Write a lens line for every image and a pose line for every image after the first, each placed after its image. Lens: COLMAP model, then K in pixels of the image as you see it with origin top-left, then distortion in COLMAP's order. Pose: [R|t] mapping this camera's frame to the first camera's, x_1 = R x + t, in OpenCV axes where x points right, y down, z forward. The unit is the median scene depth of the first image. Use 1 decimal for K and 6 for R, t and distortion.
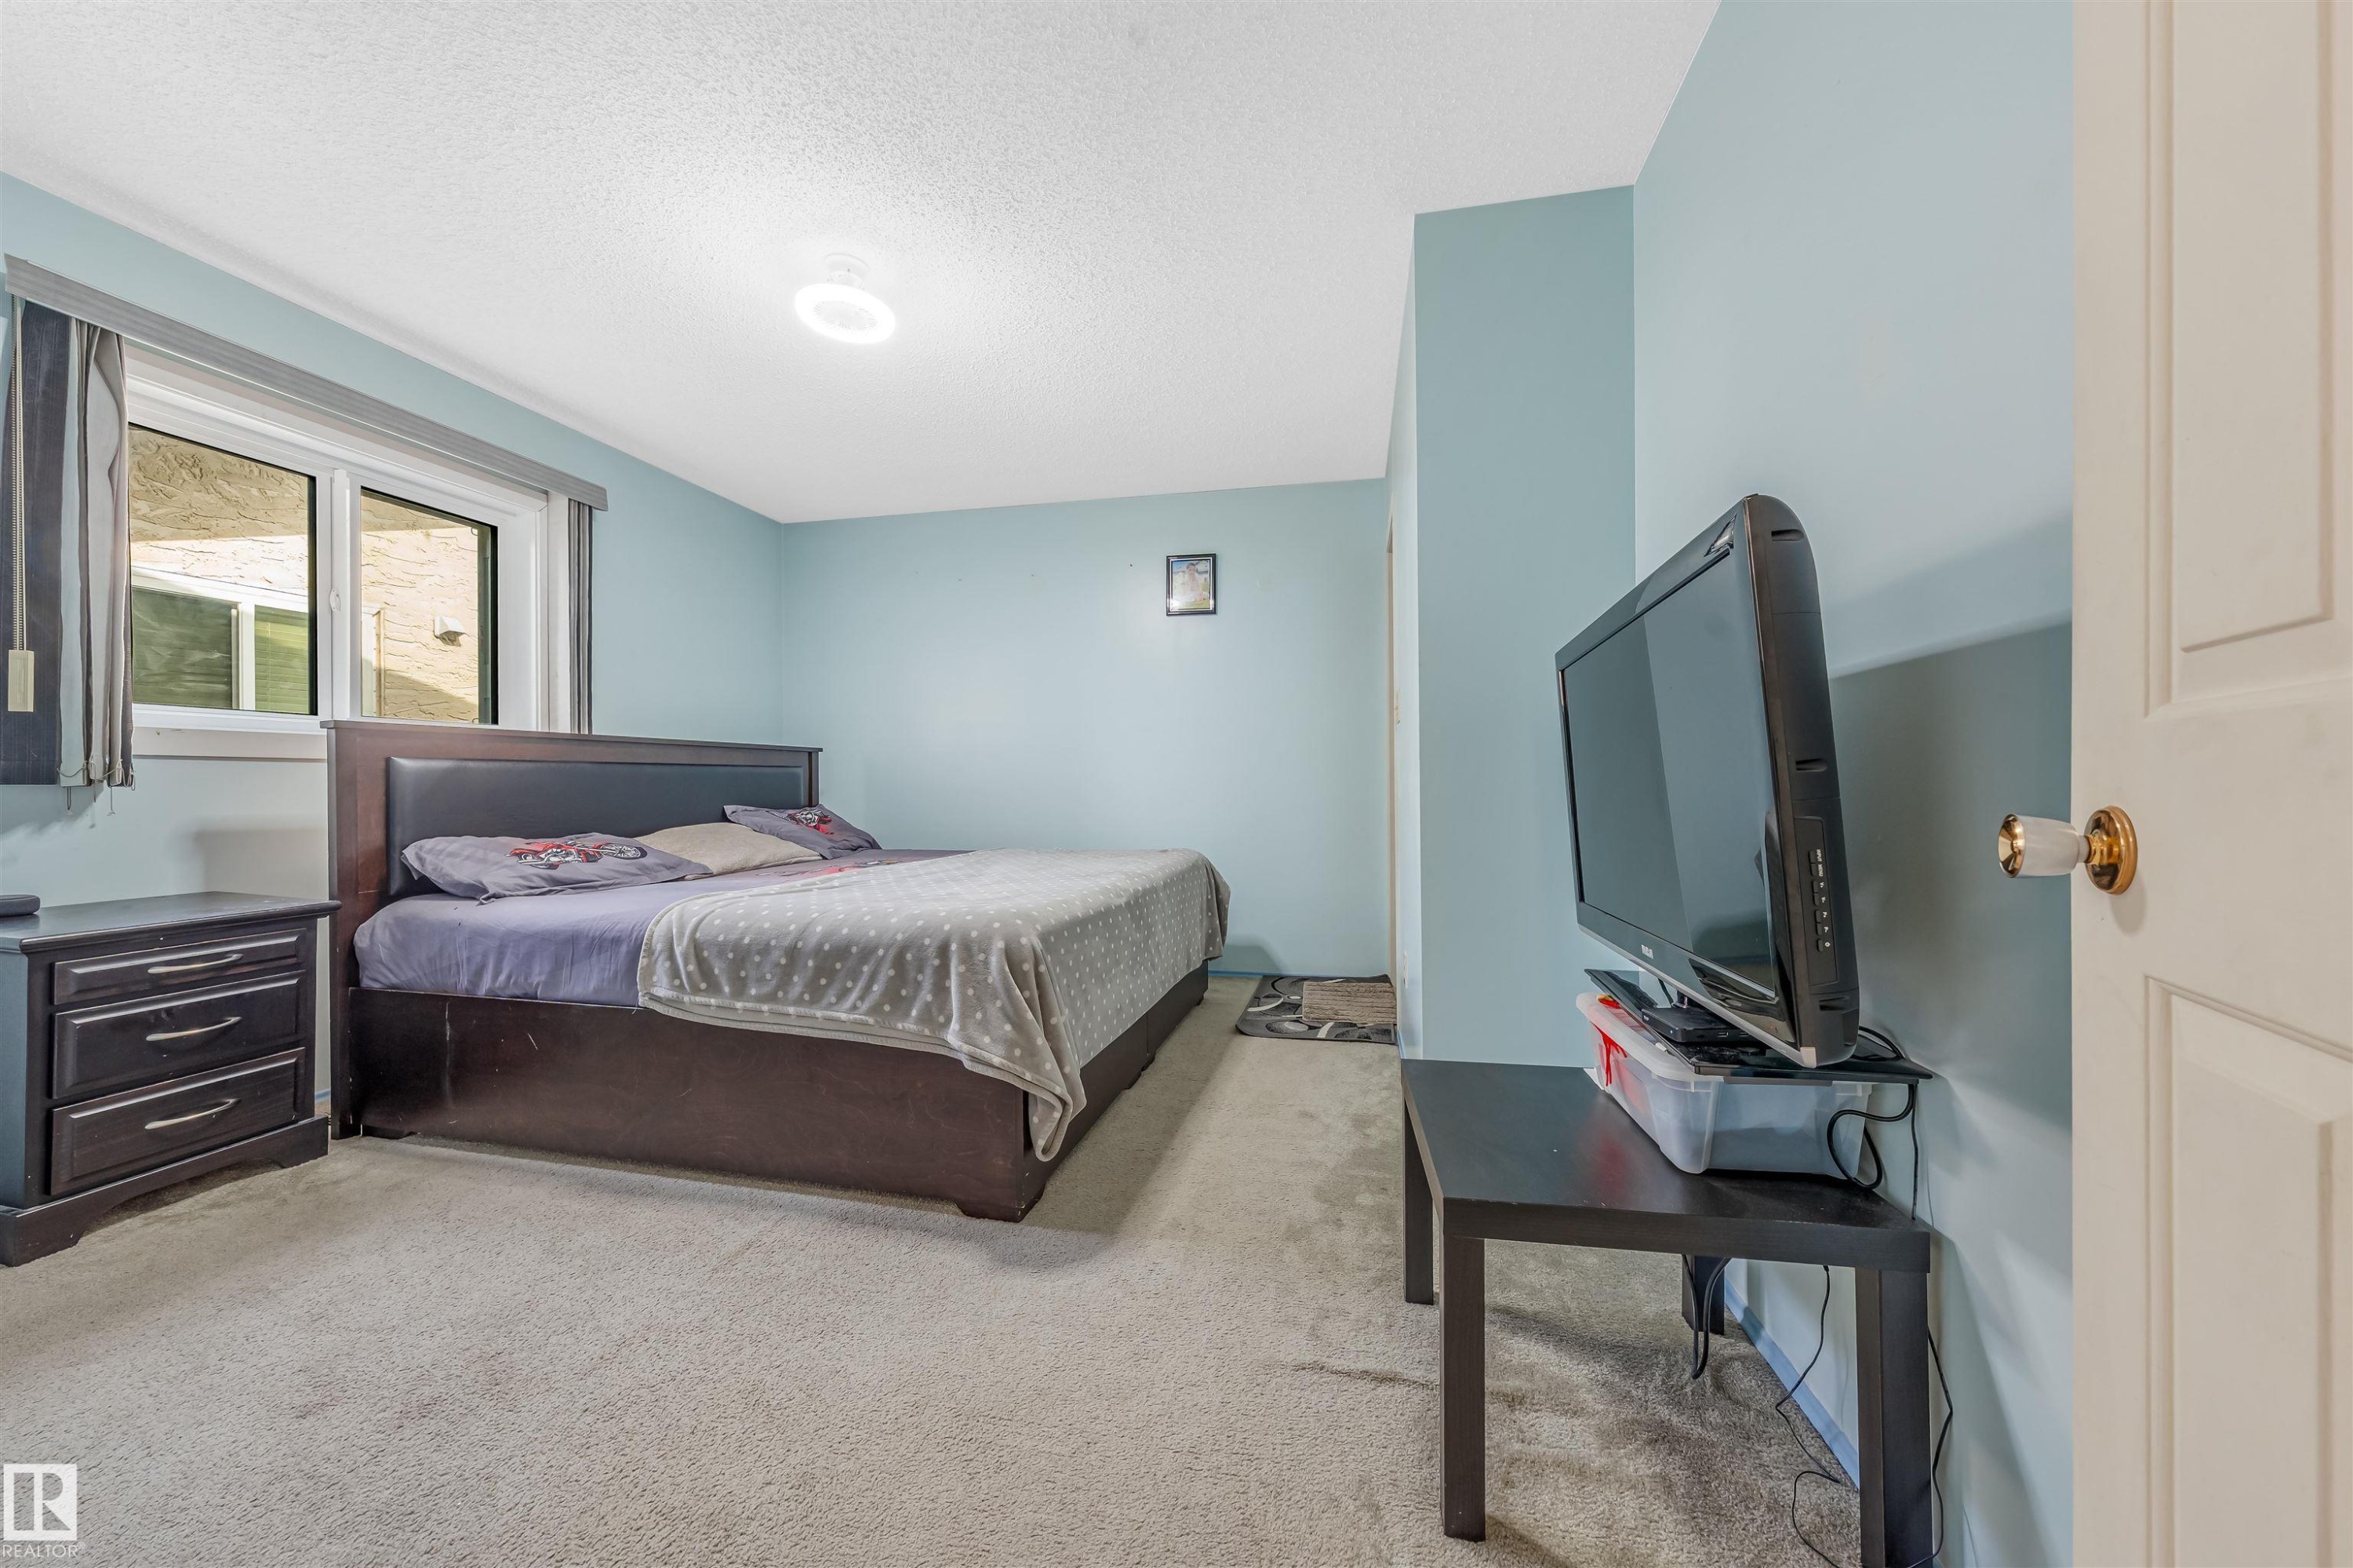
lens RADIAL K [[857.8, 0, 1176.5], [0, 857.8, 784.0], [0, 0, 1]] dist [-0.002506, 0.000150]
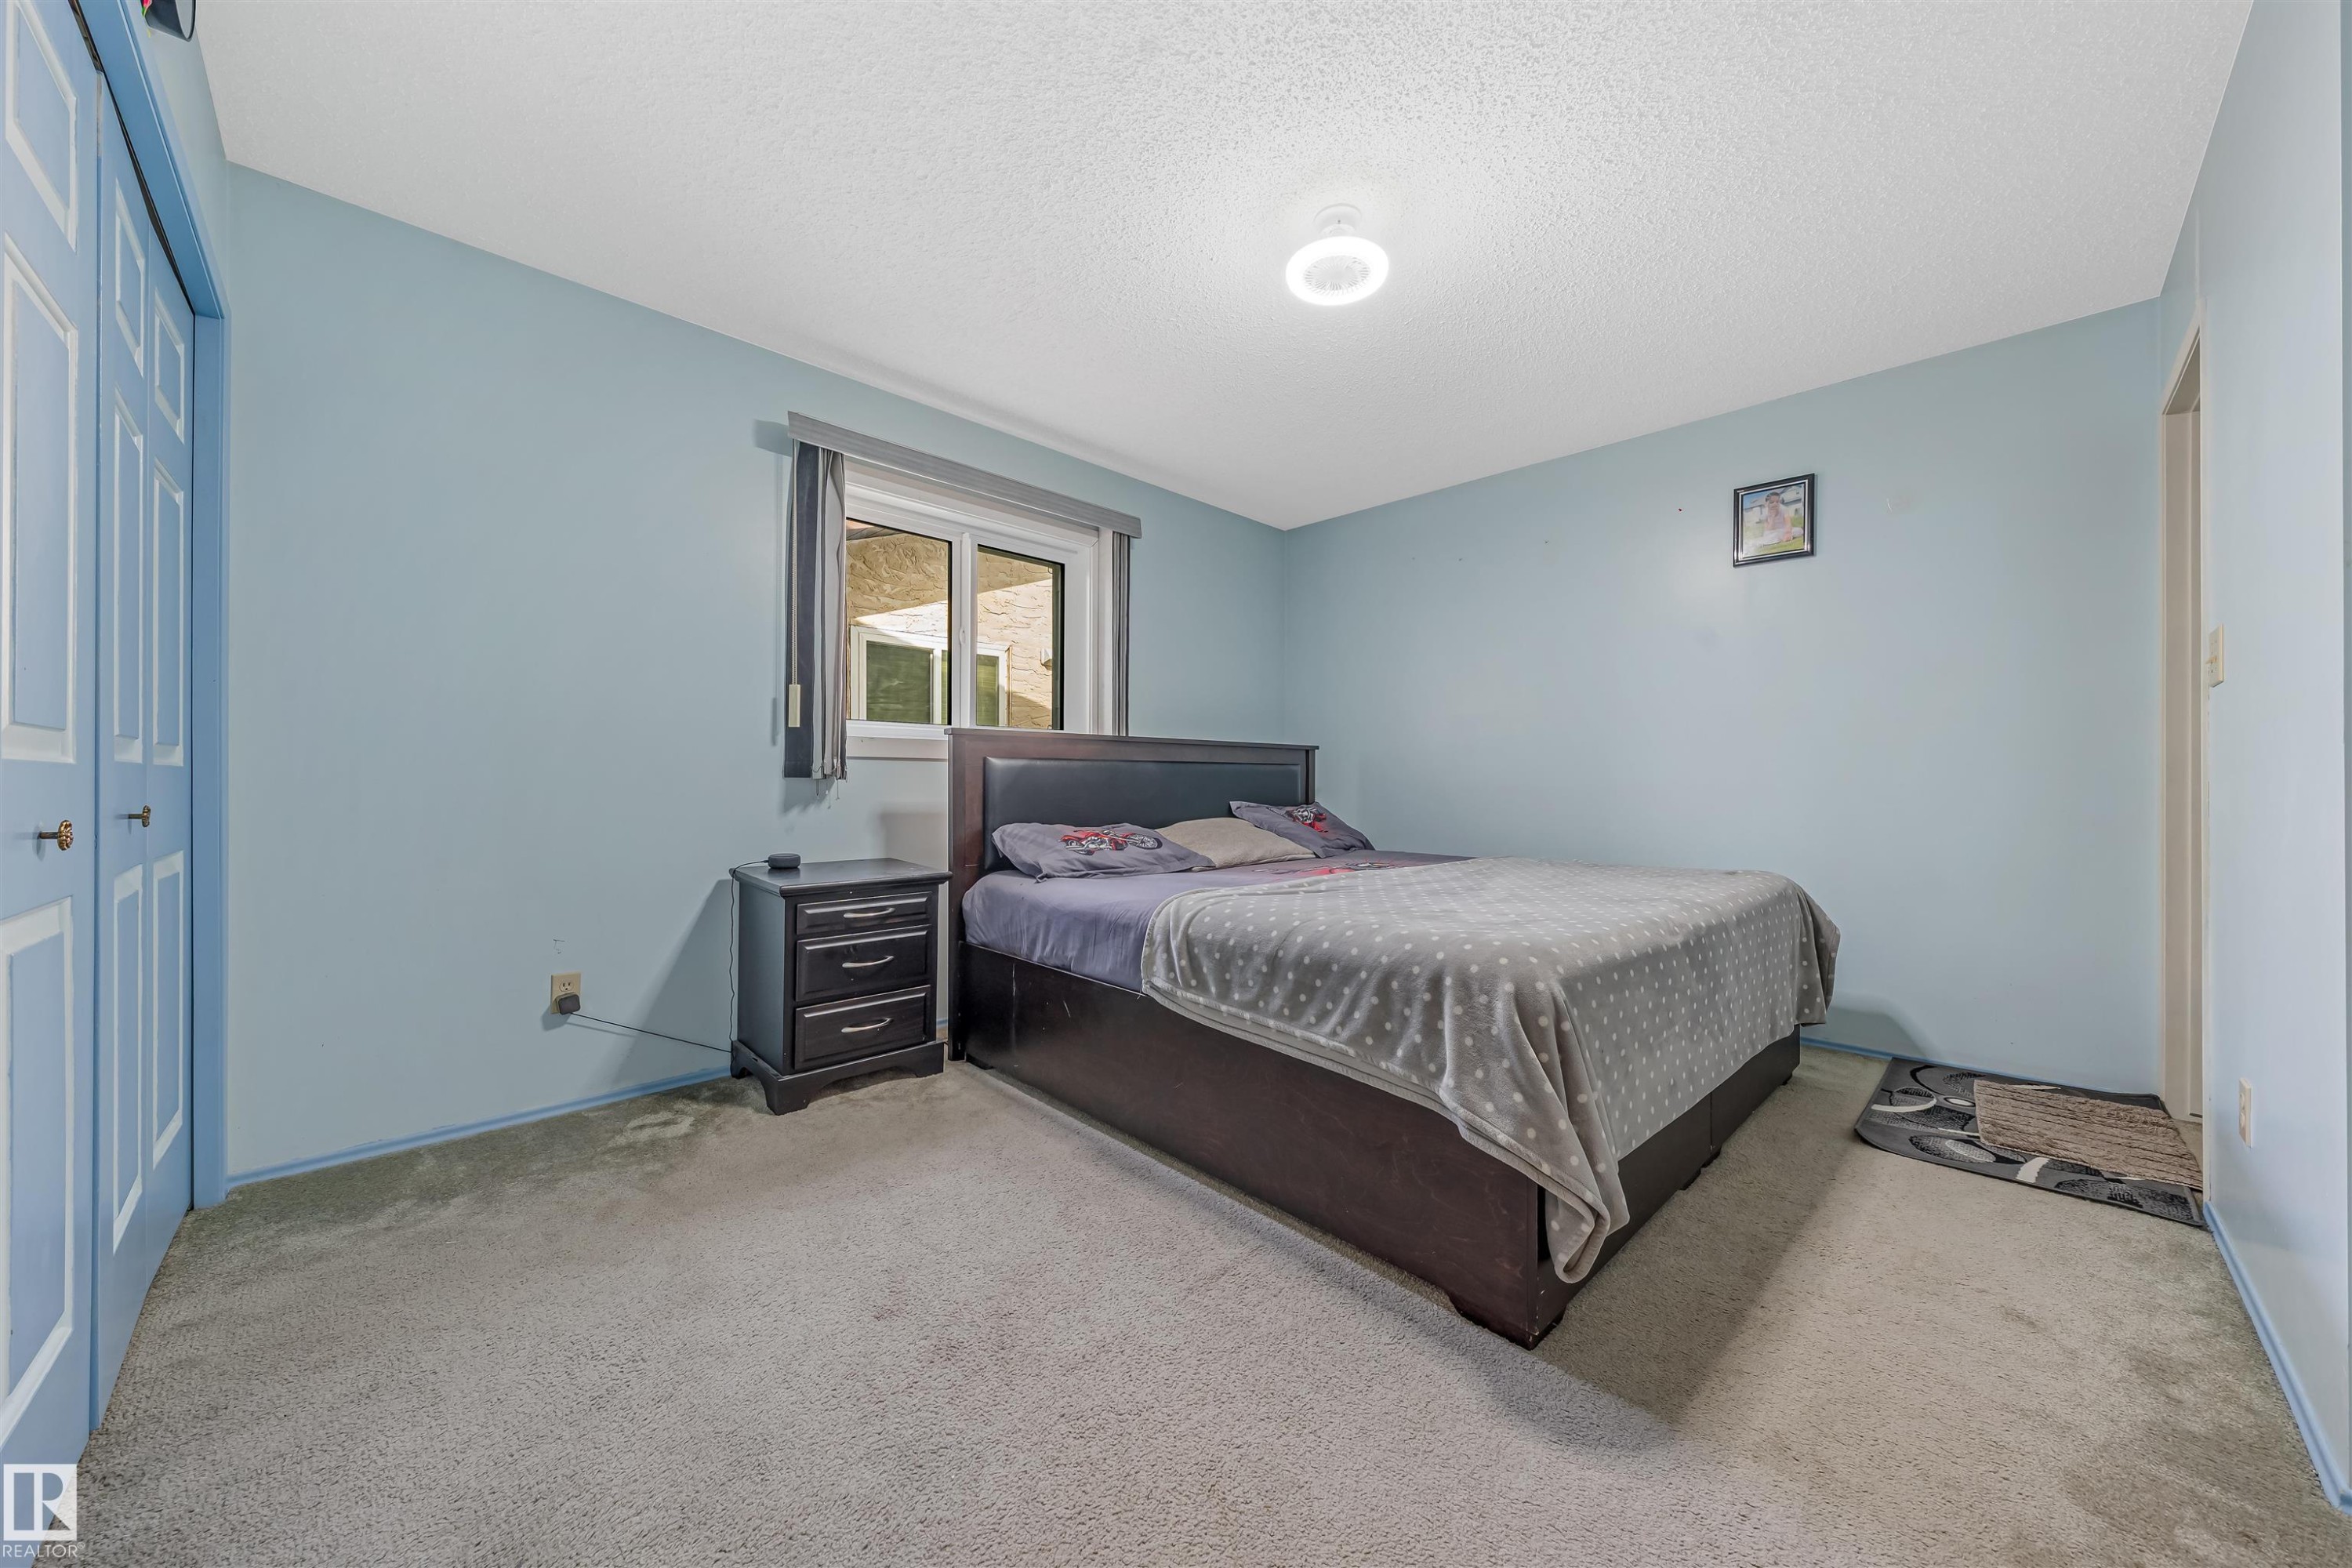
lens RADIAL K [[857.4, 0, 1176.0], [0, 857.4, 784.0], [0, 0, 1]] dist [-0.002506, 0.000150]
pose [[0.844208, 0.009117, -0.535939, -0.031648], [-0.008366, 0.999958, 0.003833, 0.000528], [0.535951, 0.001247, 0.844248, 0.126516]]
